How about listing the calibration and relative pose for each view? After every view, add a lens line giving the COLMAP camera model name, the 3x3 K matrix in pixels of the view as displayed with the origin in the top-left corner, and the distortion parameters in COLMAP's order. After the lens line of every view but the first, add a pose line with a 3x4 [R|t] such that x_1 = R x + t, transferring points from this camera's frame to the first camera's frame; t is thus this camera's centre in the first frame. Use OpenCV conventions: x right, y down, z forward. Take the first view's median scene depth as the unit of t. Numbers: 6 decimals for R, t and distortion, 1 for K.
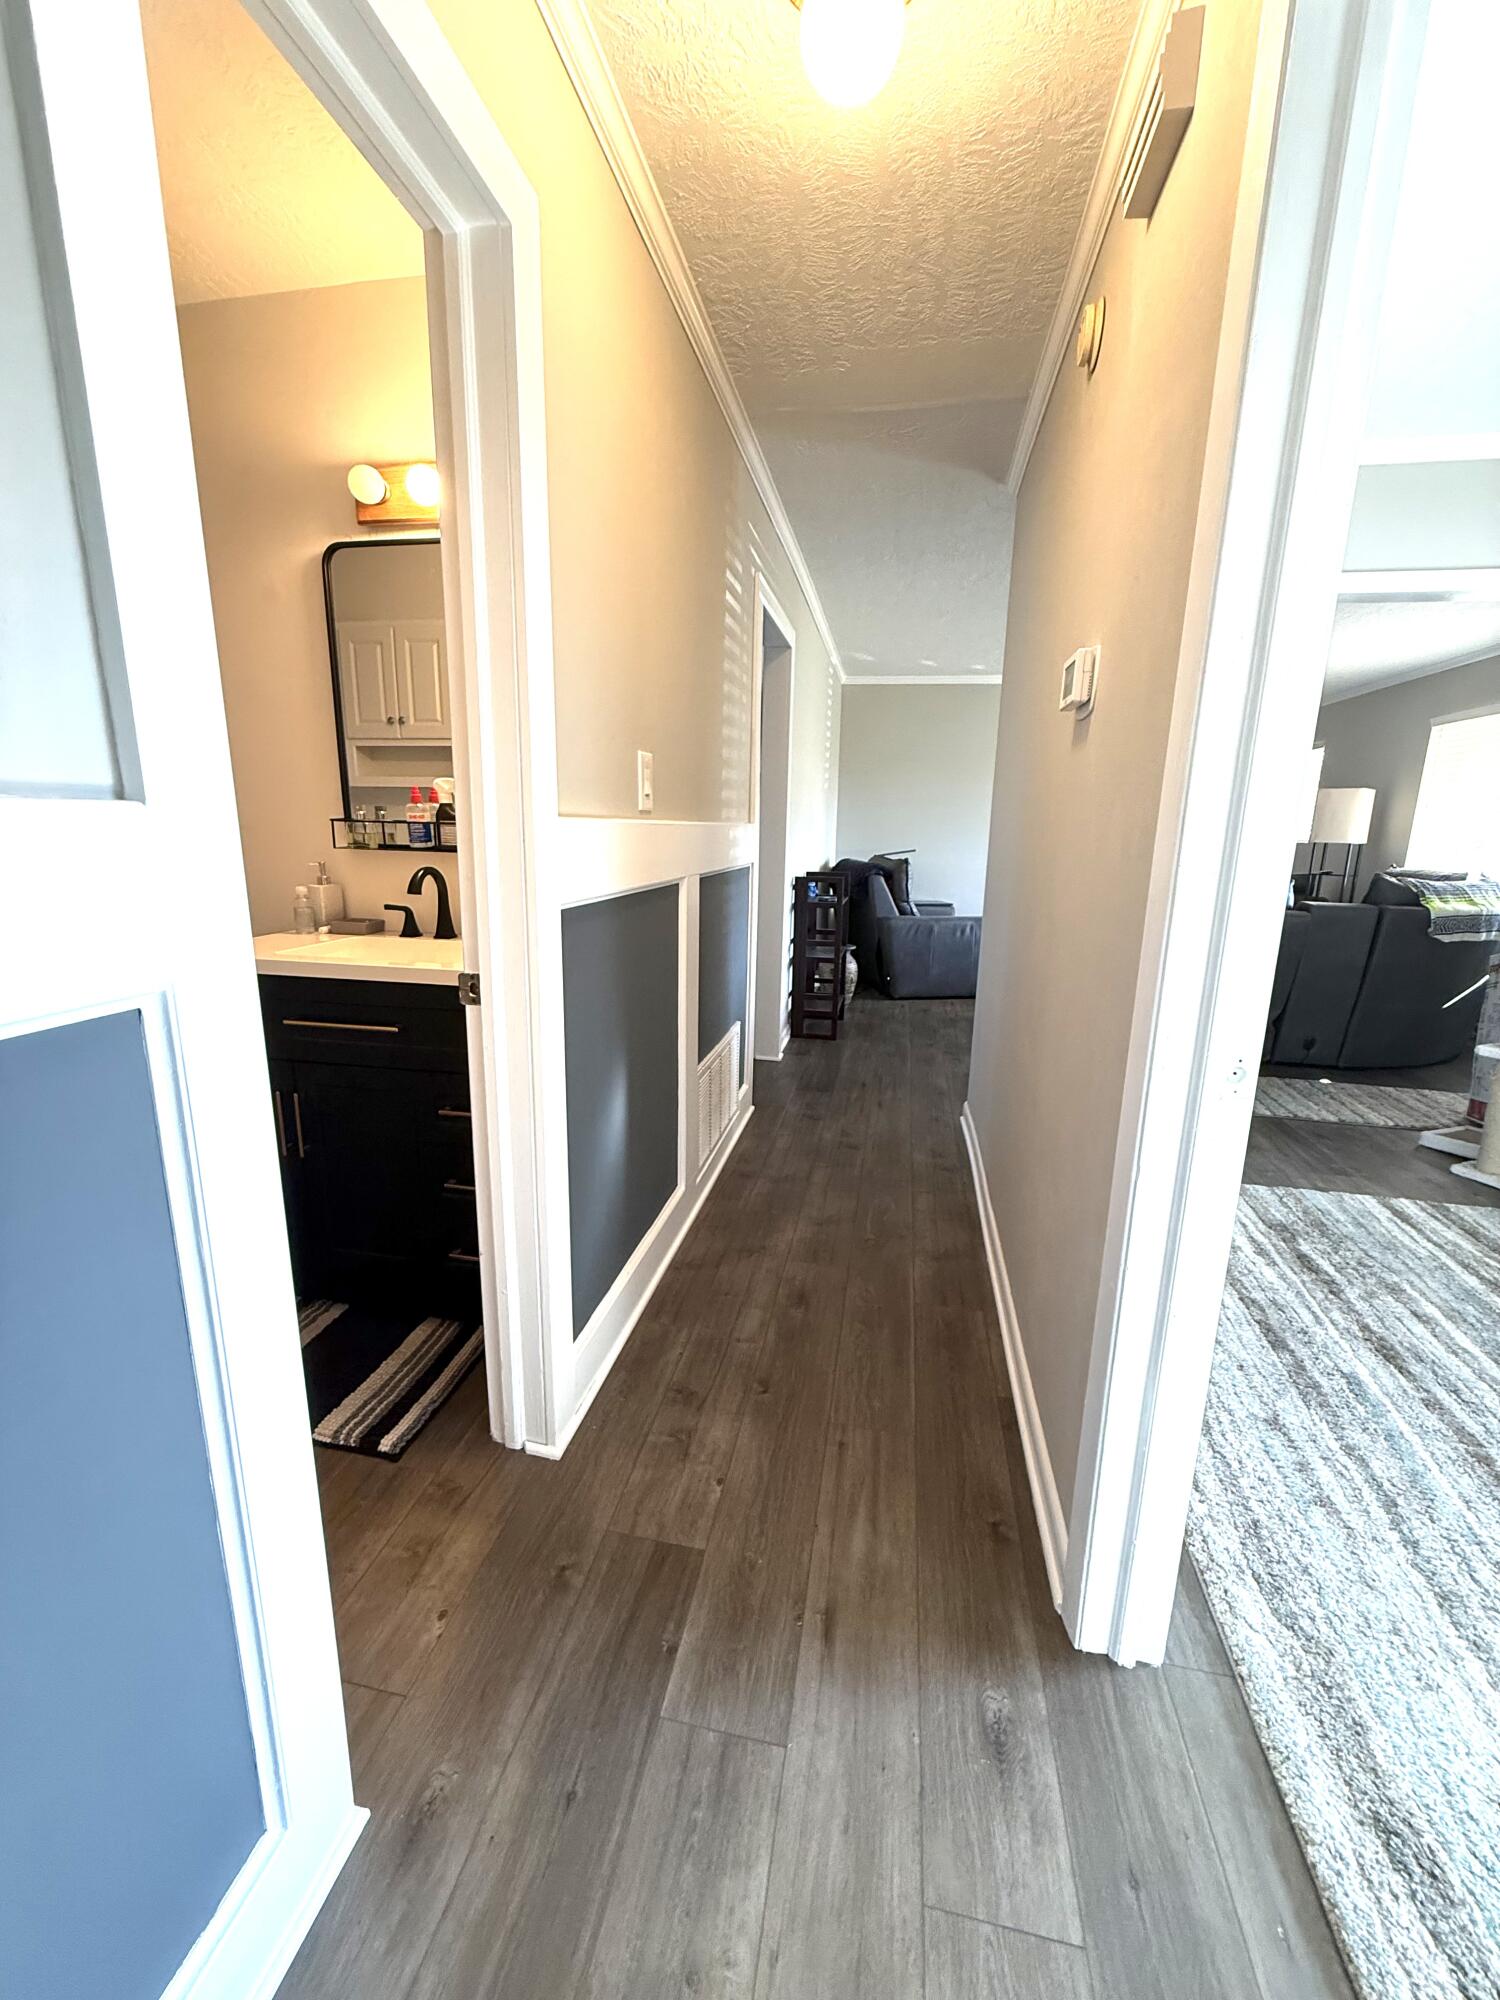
lens RADIAL K [[794.6, 0, 747.6], [0, 794.6, 982.3], [0, 0, 1]] dist [-0.001082, 0.000673]
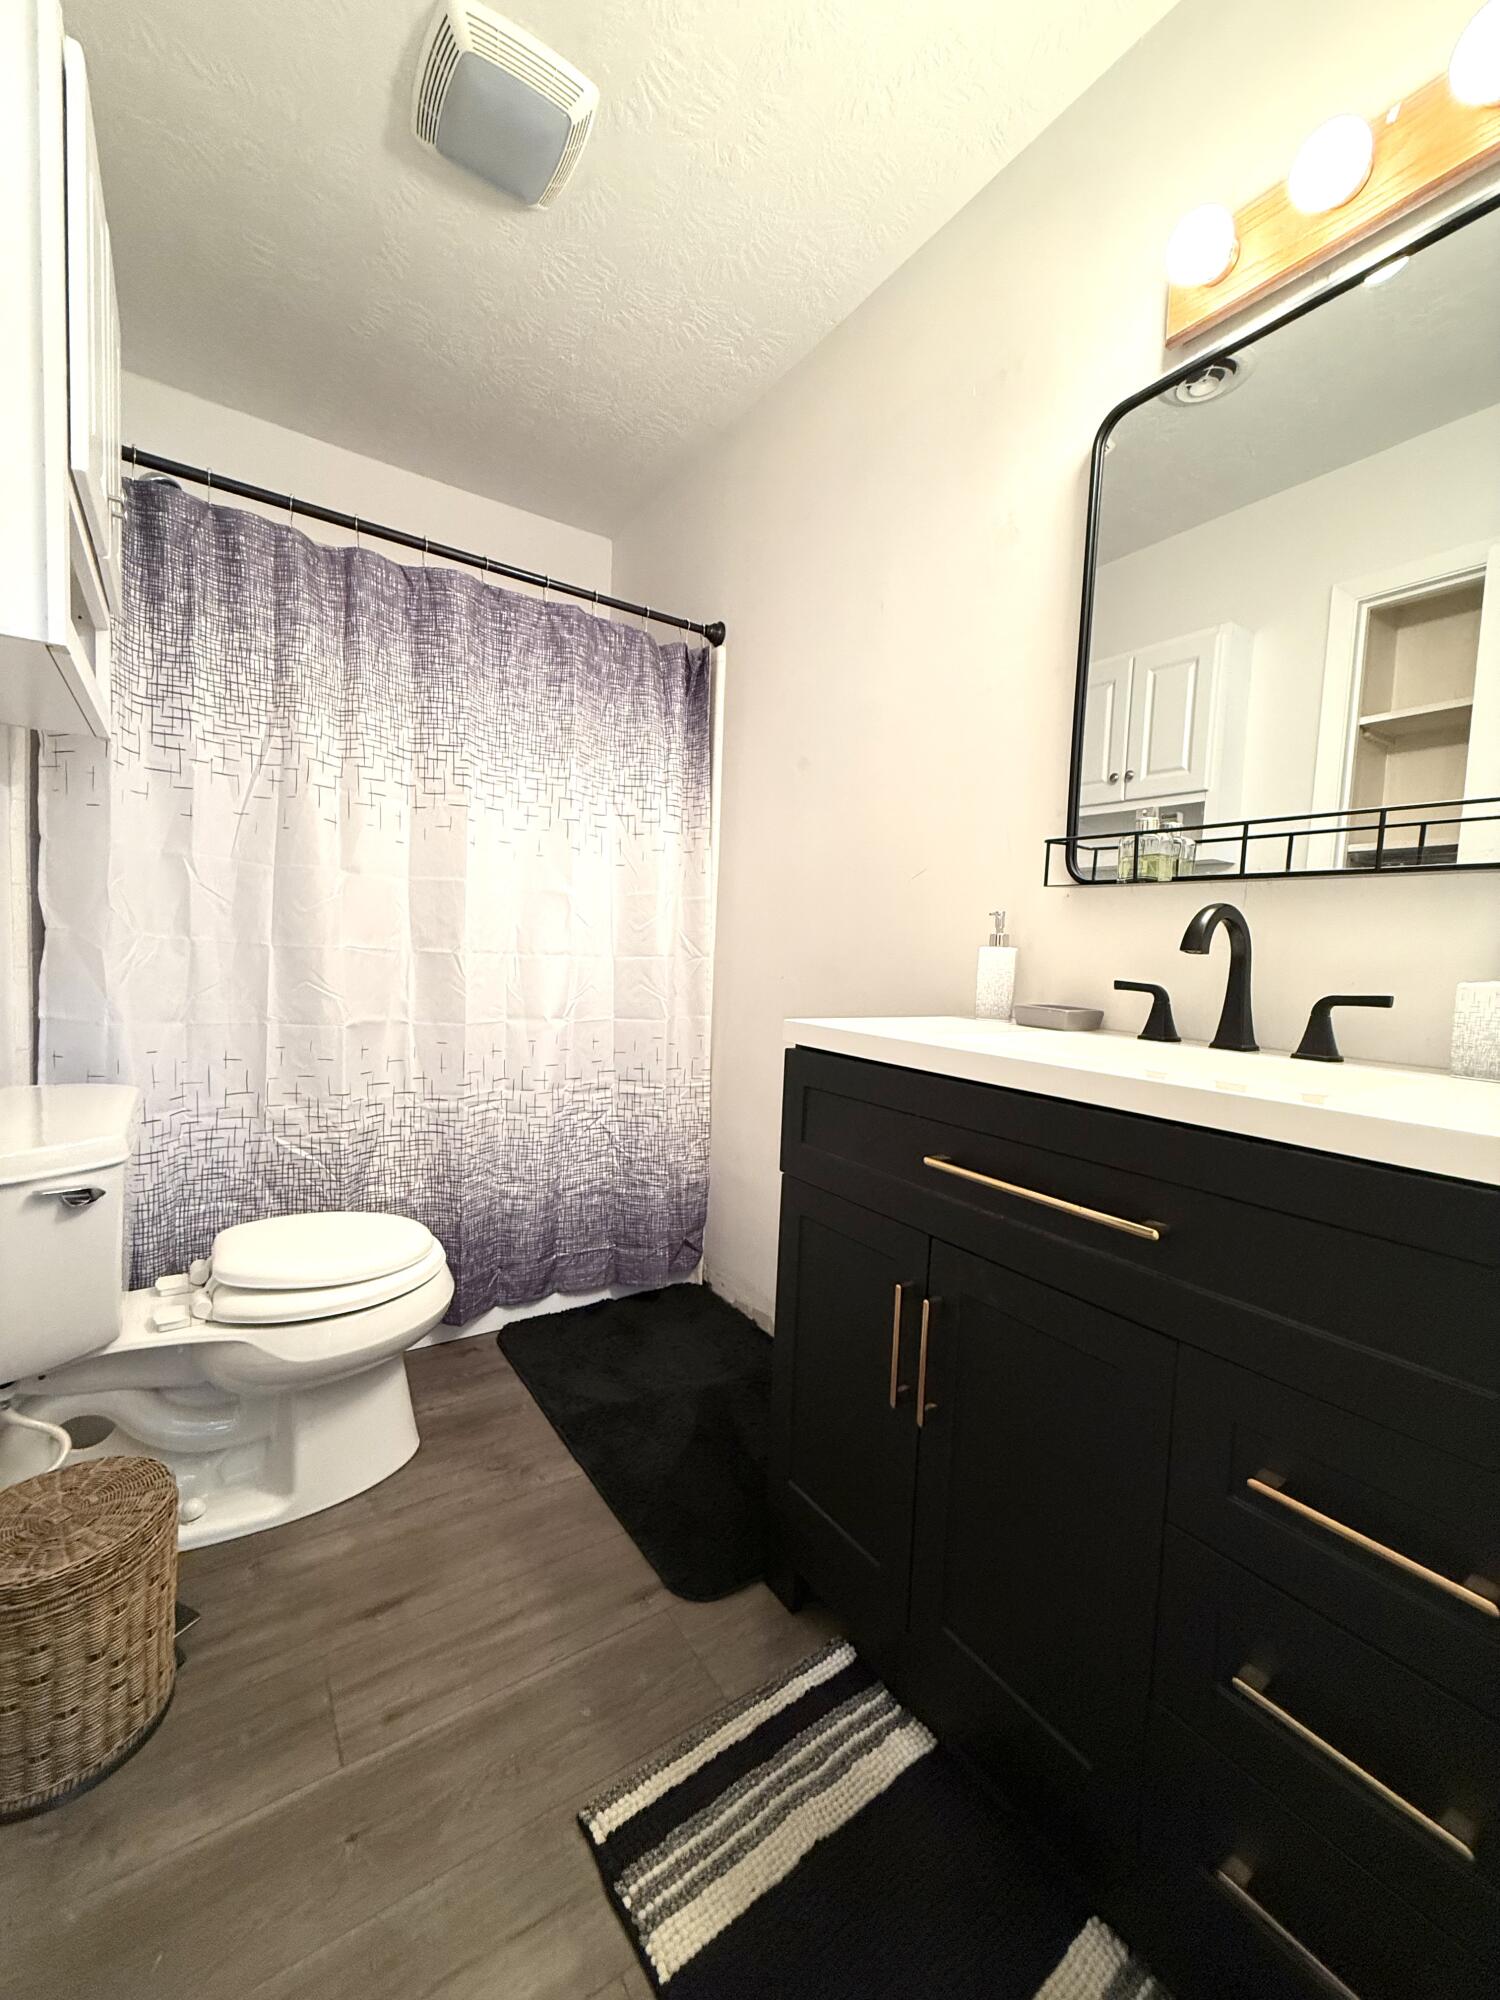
lens RADIAL K [[794.6, 0, 751.1], [0, 794.6, 988.4], [0, 0, 1]] dist [-0.001082, 0.000673]
pose [[0.712762, 0.061010, -0.698747, -0.247152], [-0.177420, 0.979495, -0.095455, 0.008224], [0.678596, 0.192008, 0.708972, 0.423378]]
